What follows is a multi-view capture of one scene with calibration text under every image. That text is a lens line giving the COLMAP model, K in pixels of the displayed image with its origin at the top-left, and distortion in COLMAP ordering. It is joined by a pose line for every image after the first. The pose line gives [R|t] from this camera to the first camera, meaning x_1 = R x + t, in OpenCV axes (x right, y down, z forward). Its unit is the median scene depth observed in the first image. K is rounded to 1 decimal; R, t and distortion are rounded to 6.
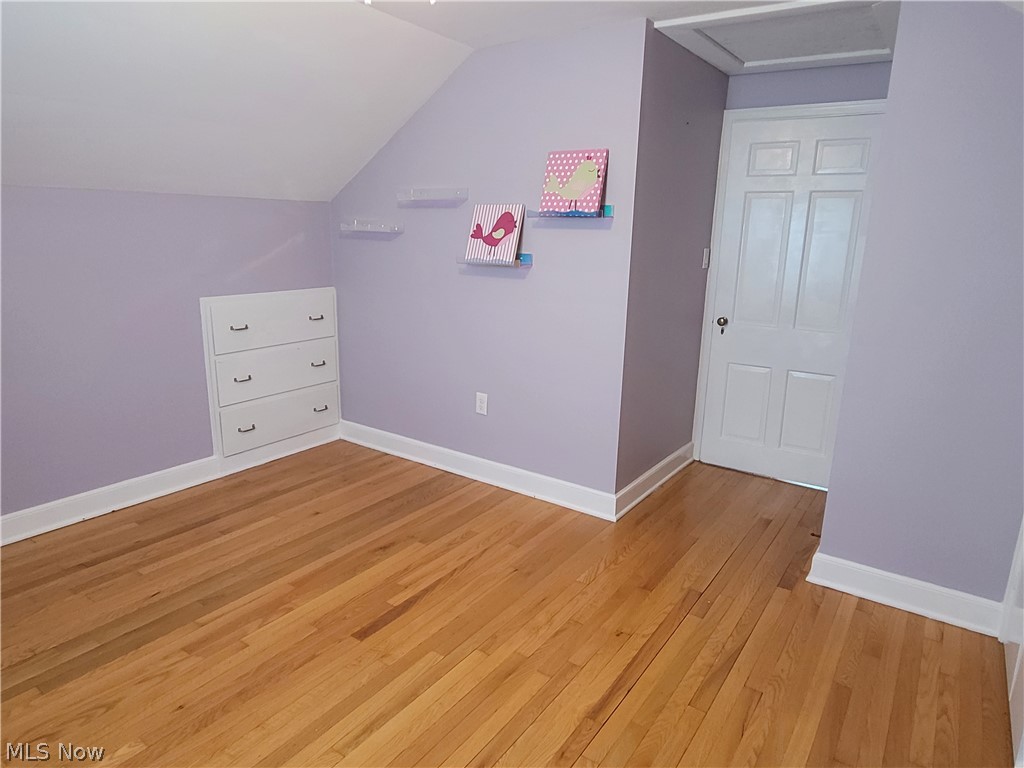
lens RADIAL K [[649.2, 0, 514.5], [0, 649.2, 382.3], [0, 0, 1]] dist [0.002854, 0.001183]
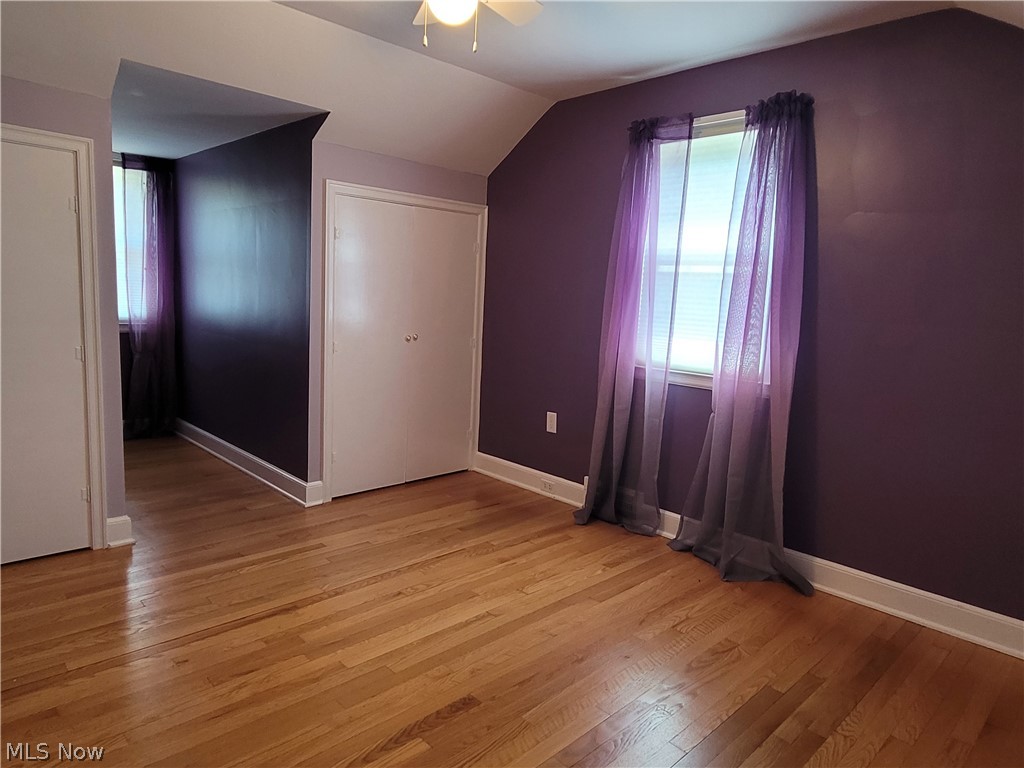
lens RADIAL K [[649.2, 0, 514.5], [0, 649.2, 382.3], [0, 0, 1]] dist [0.002854, 0.001183]
pose [[-0.977384, -0.102577, 0.184926, -0.431372], [-0.026369, 0.926770, 0.374702, -0.323120], [-0.209820, 0.361352, -0.908516, 1.701221]]
